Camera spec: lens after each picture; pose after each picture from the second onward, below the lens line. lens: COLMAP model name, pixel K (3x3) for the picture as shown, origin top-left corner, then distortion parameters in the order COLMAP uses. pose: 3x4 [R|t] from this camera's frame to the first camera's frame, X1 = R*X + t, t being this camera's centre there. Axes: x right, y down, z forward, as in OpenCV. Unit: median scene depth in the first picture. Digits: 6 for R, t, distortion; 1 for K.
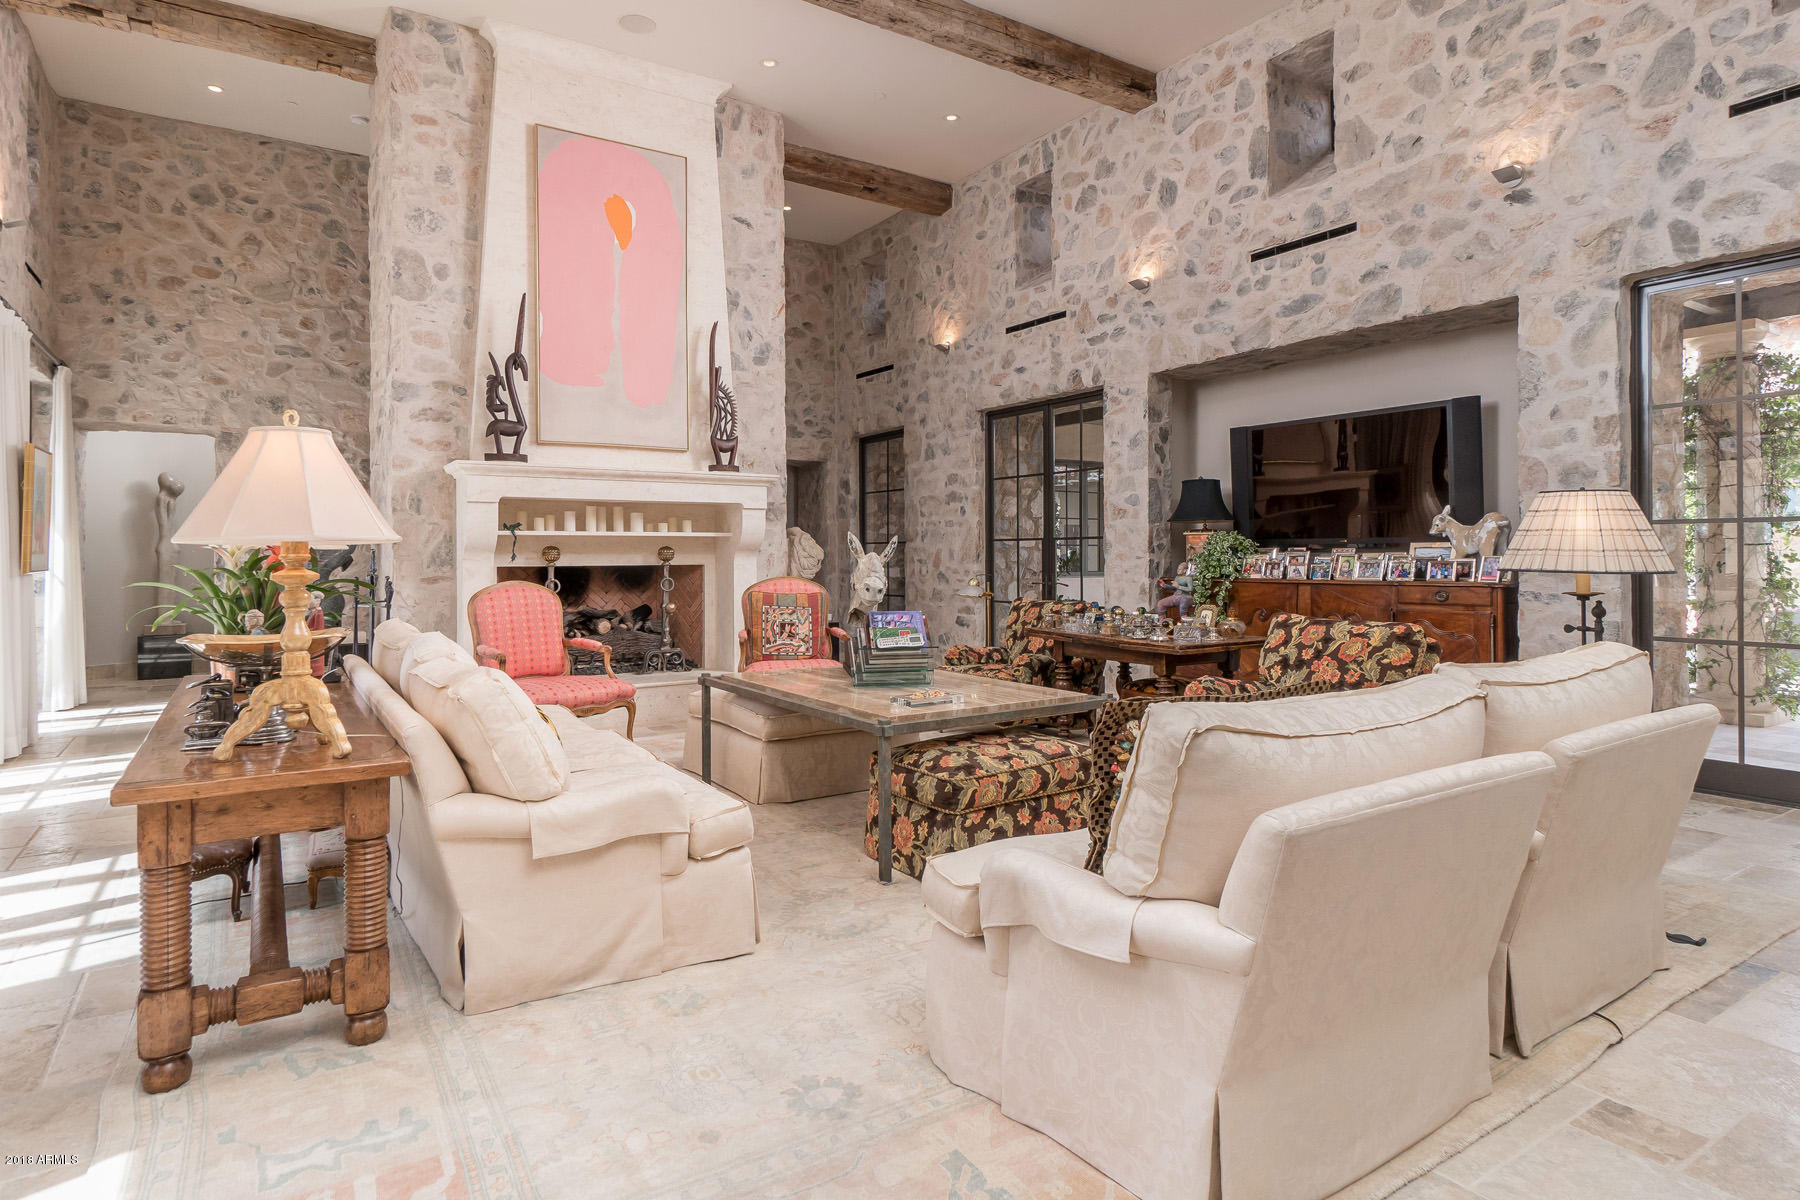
lens RADIAL K [[972.6, 0, 857.6], [0, 972.6, 556.5], [0, 0, 1]] dist [-0.002050, 0.000876]
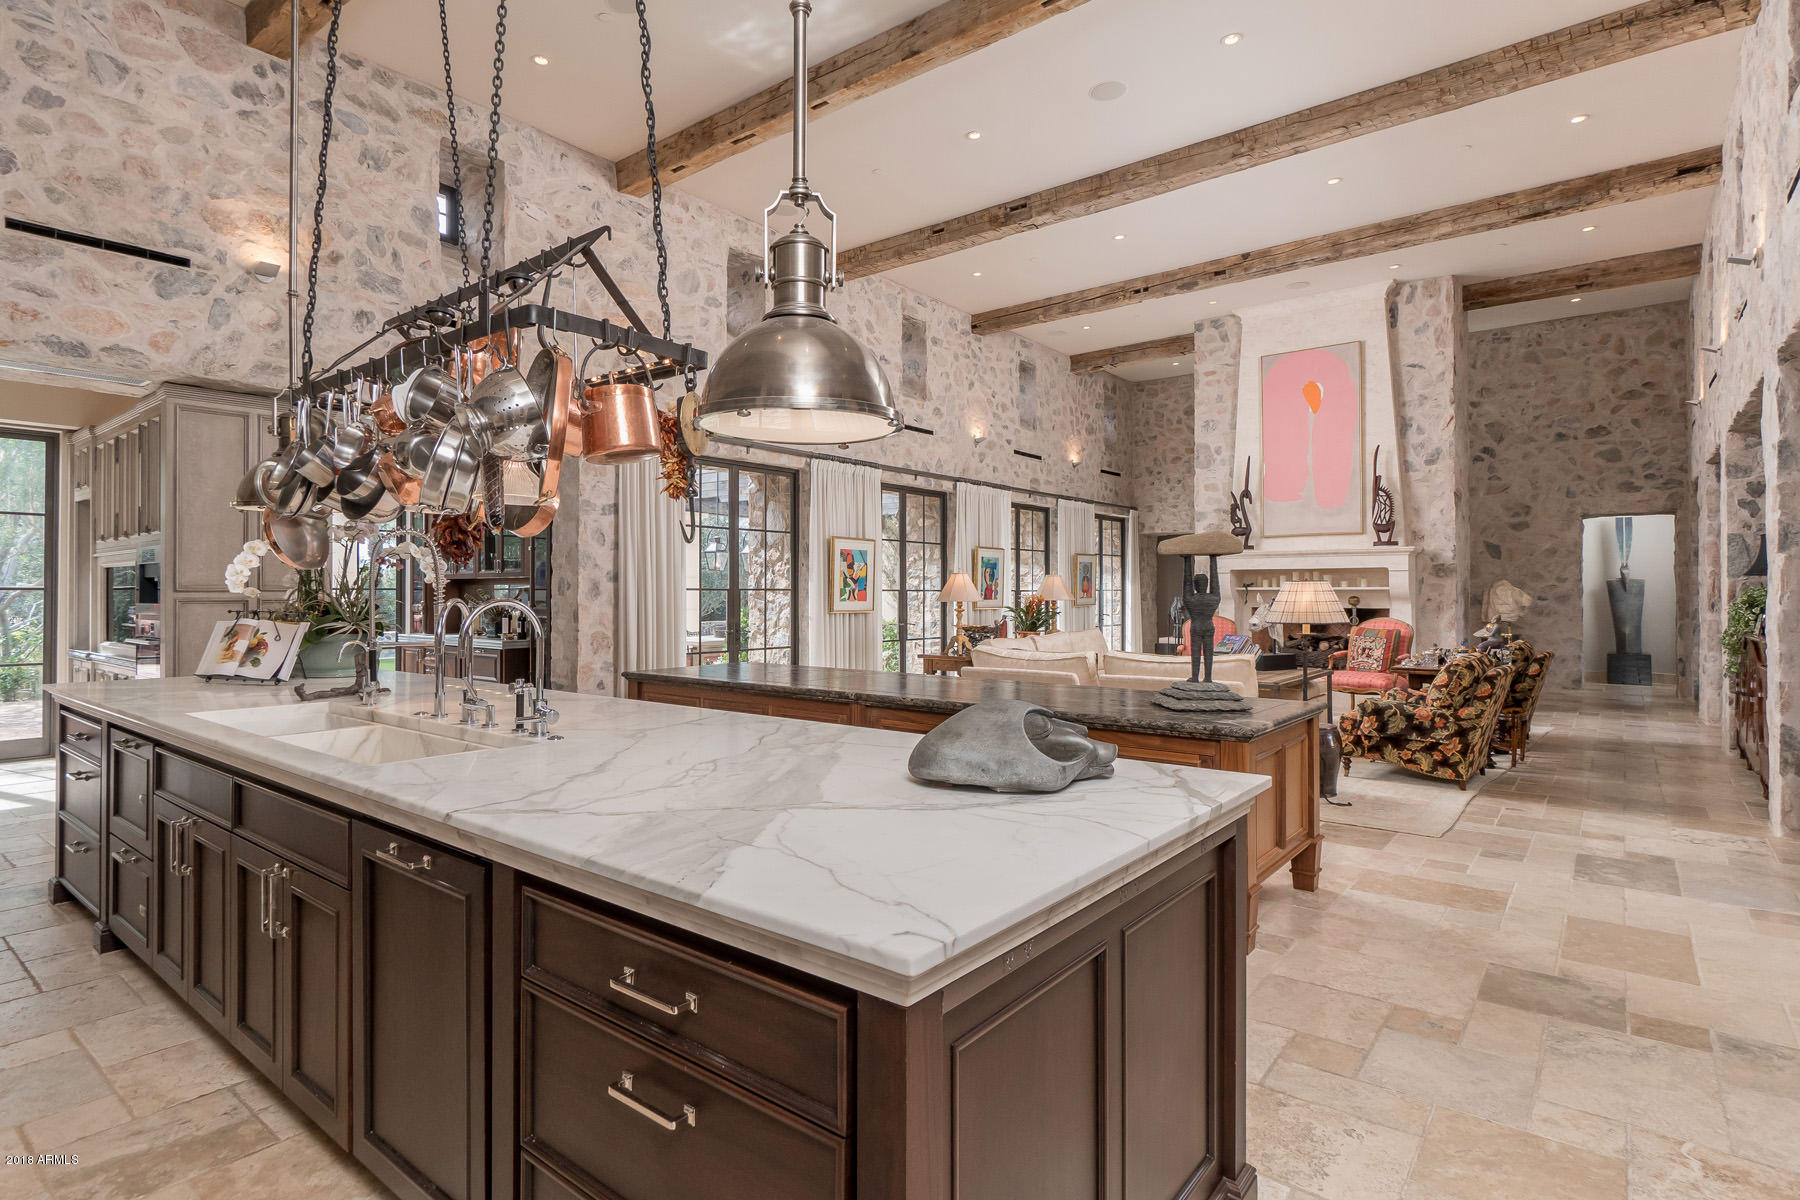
lens RADIAL K [[904.5, 0, 903.0], [0, 904.5, 595.3], [0, 0, 1]] dist [0.000606, 0.000149]
pose [[0.336324, 0.006431, -0.941724, 0.911415], [-0.000552, 0.999978, 0.006632, -0.021069], [0.941746, -0.001711, 0.336320, -0.148929]]
